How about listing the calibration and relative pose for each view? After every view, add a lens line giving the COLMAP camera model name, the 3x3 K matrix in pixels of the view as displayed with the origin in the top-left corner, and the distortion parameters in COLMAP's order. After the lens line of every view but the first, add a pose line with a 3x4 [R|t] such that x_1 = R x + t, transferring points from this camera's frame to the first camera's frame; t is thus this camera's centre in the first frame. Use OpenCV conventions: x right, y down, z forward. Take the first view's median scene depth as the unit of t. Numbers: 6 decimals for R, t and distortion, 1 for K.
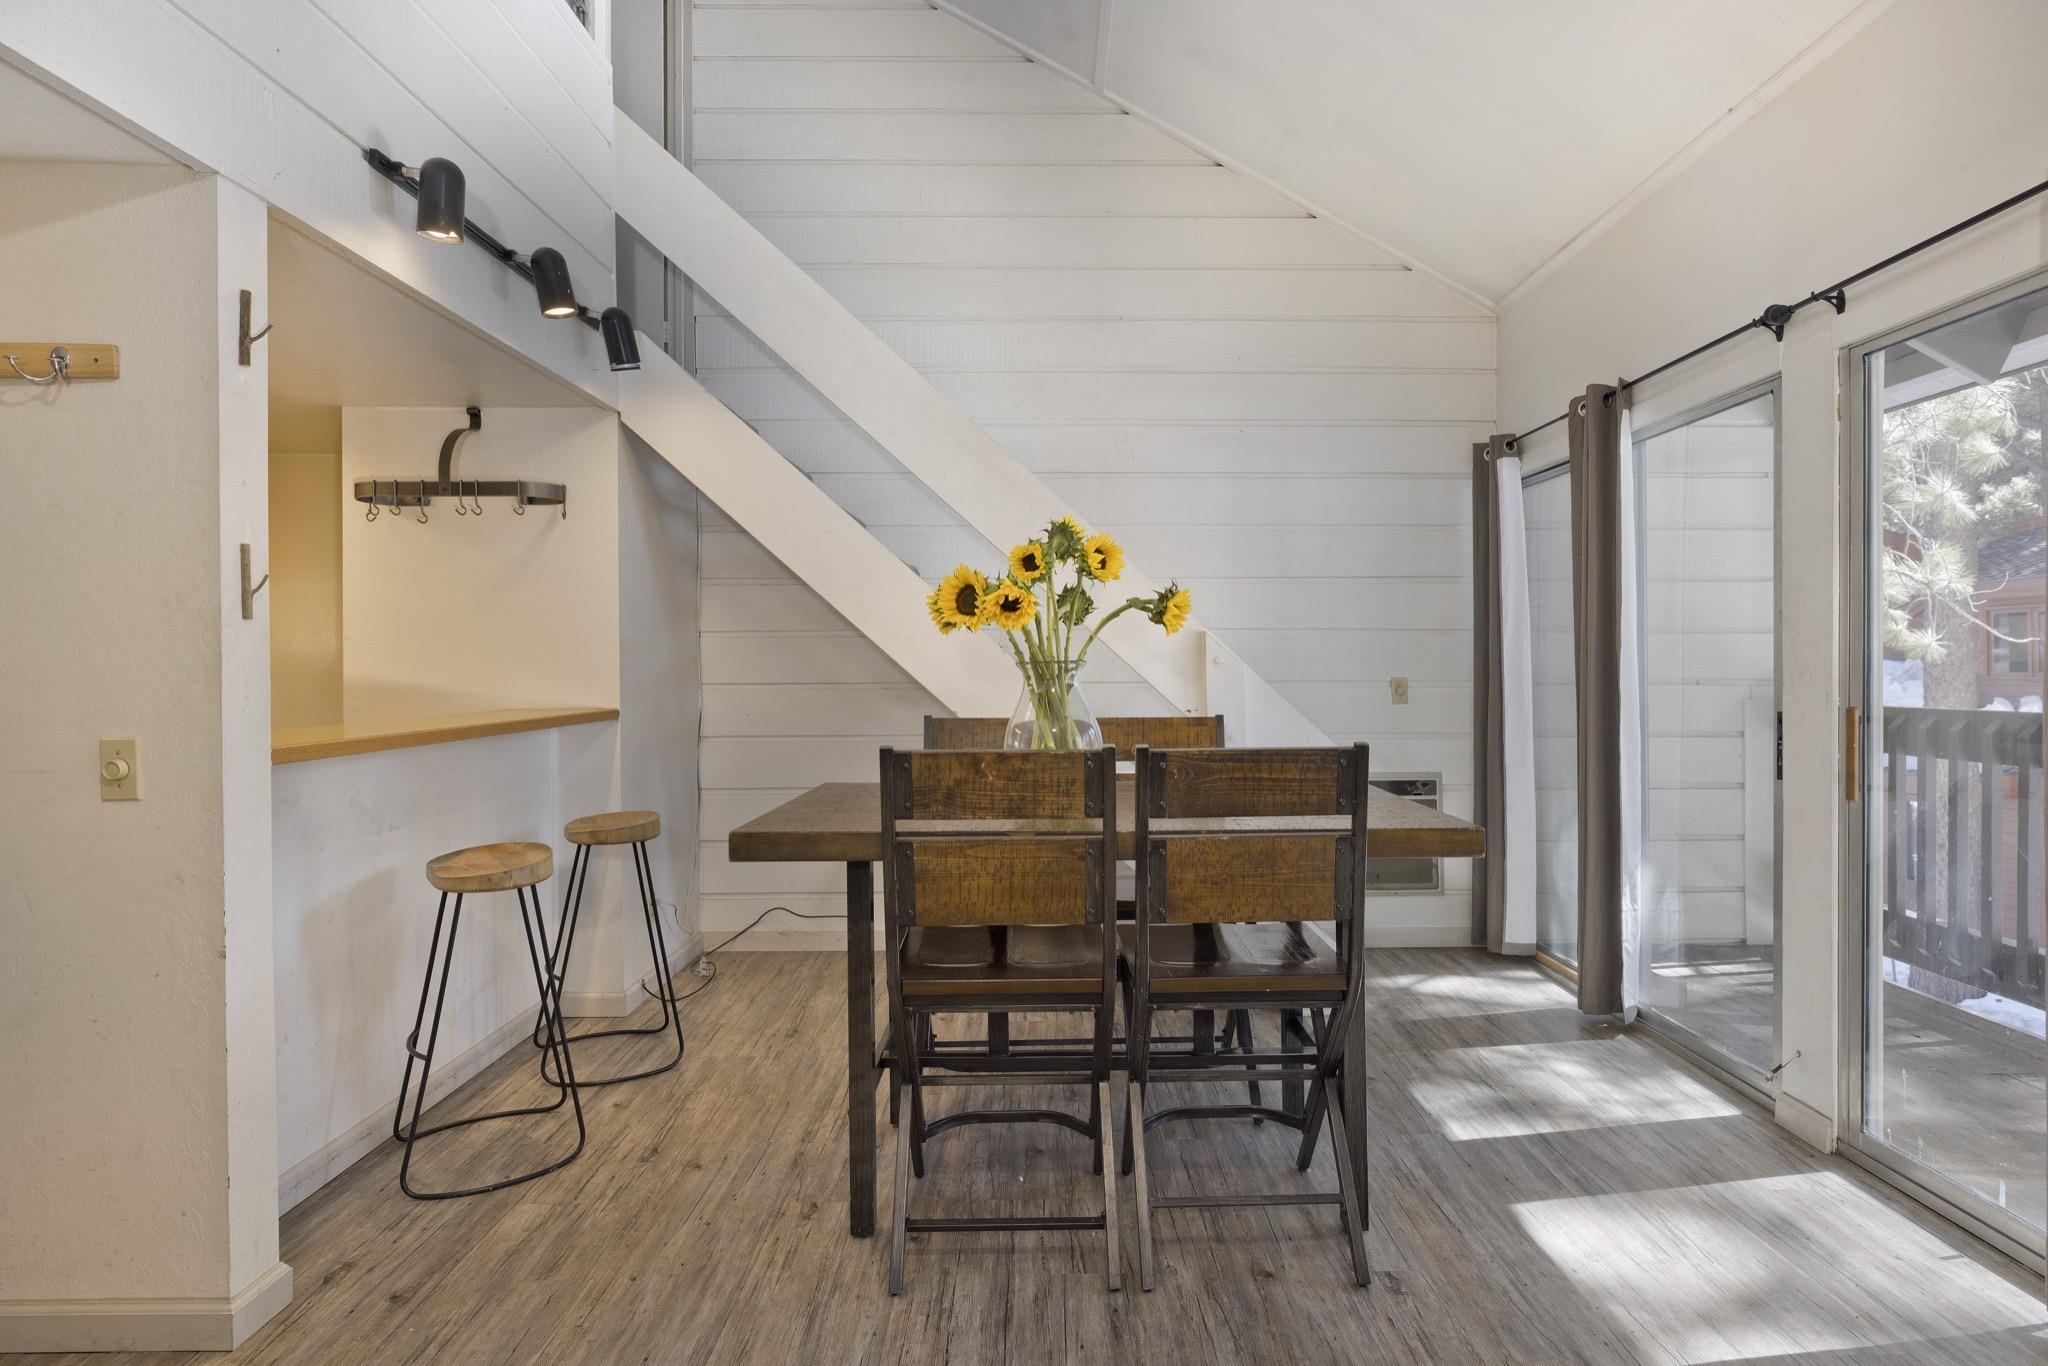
lens RADIAL K [[1058.4, 0, 1056.6], [0, 1058.4, 675.7], [0, 0, 1]] dist [-0.000288, -0.000032]
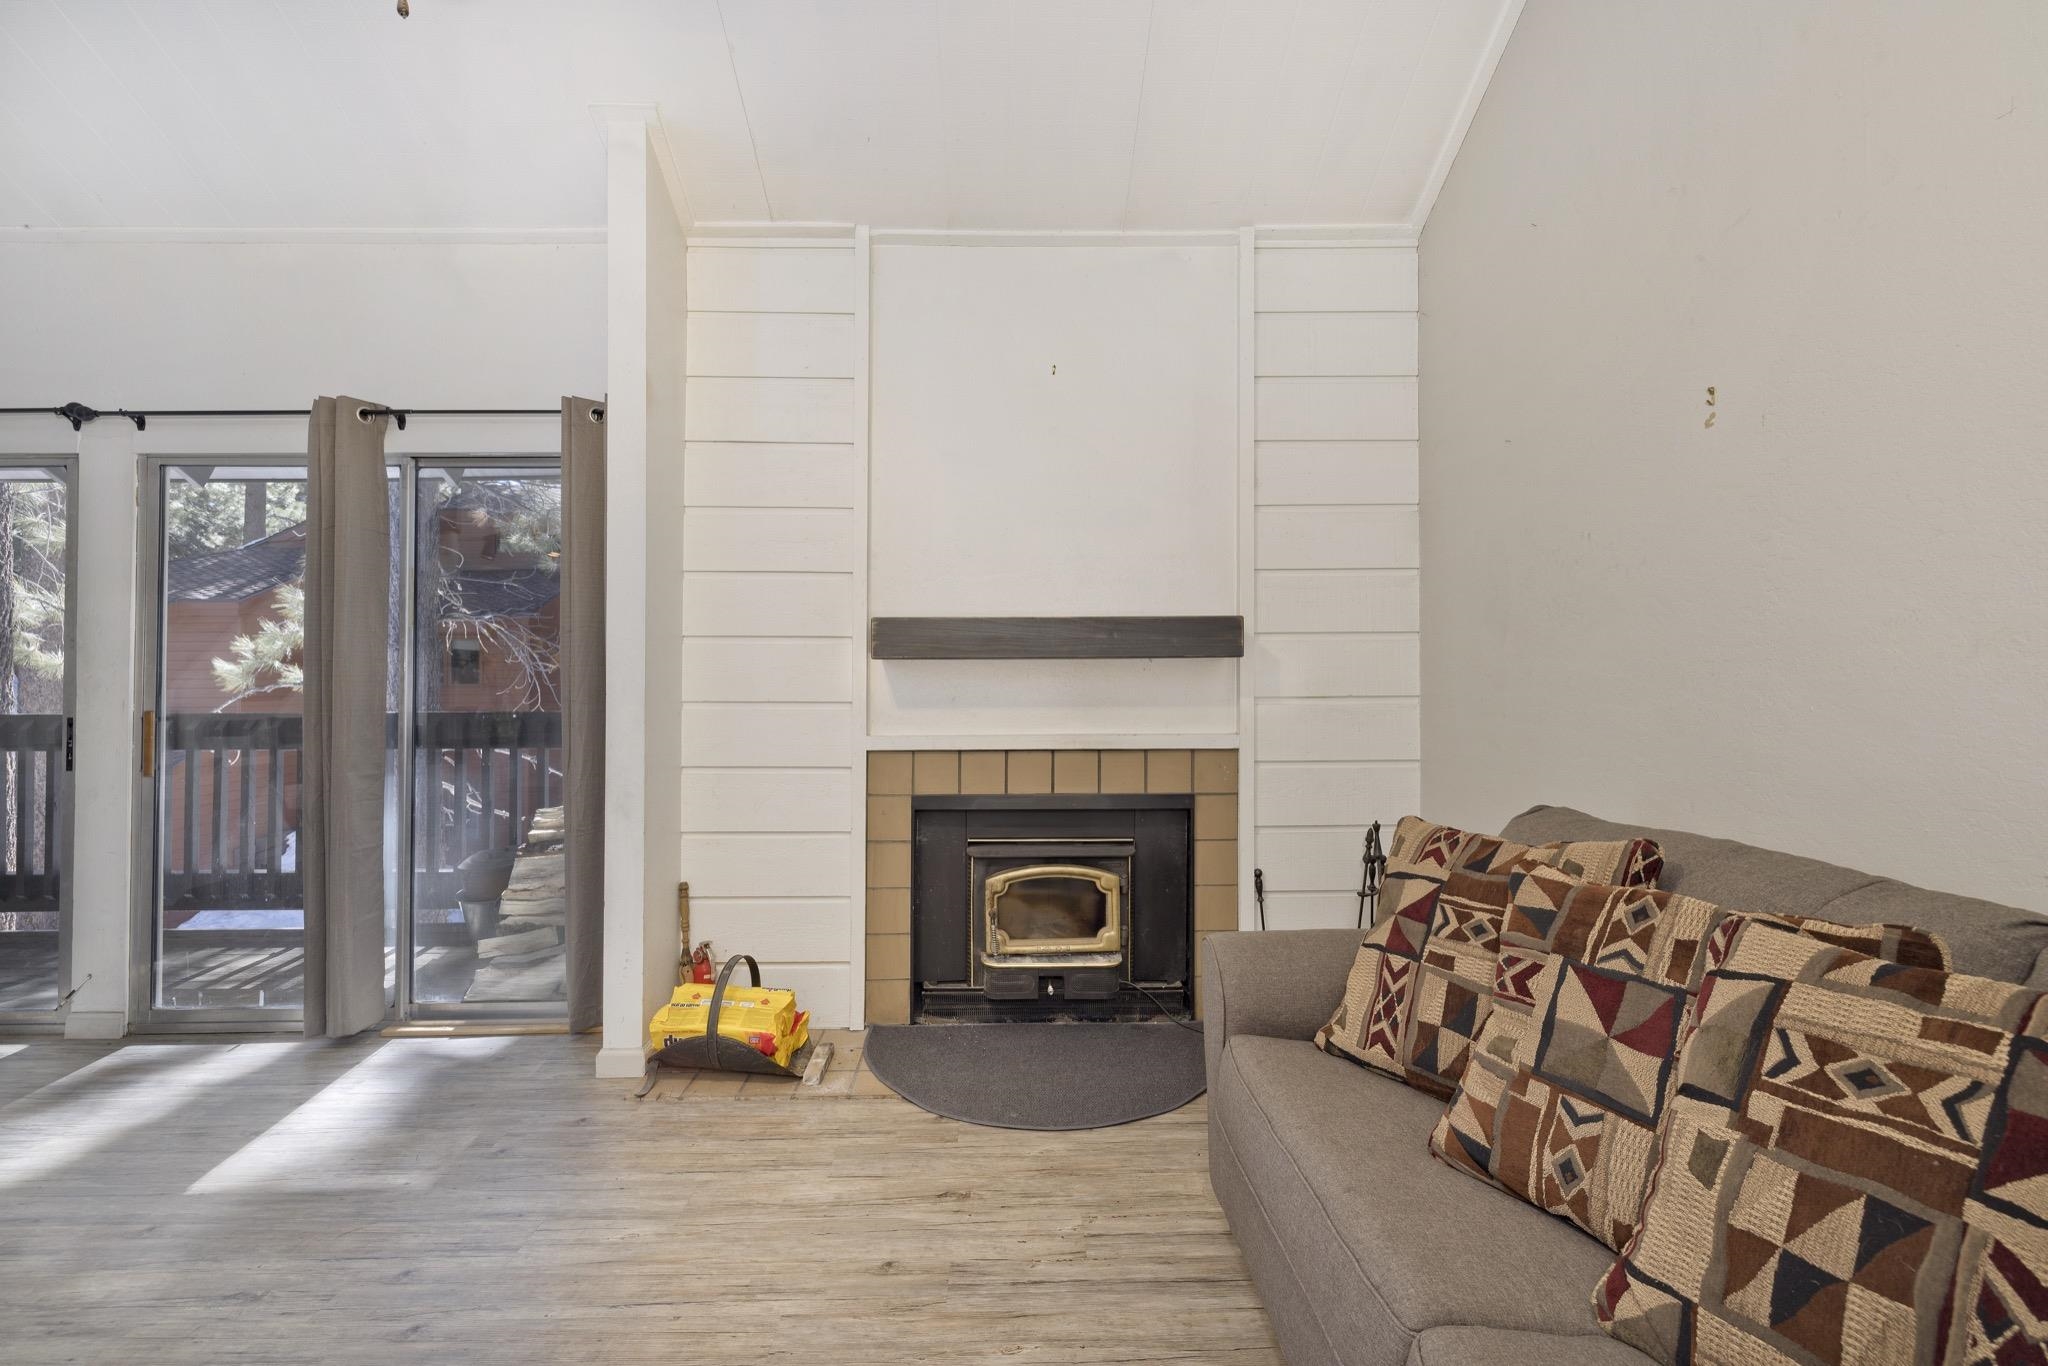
lens RADIAL K [[860.4, 0, 1022.8], [0, 860.4, 655.9], [0, 0, 1]] dist [-0.000738, -0.000270]
pose [[-0.007029, 0.028588, 0.999567, -0.429175], [0.011889, 0.999523, -0.028504, 0.003849], [-0.999905, 0.011684, -0.007366, -0.170709]]
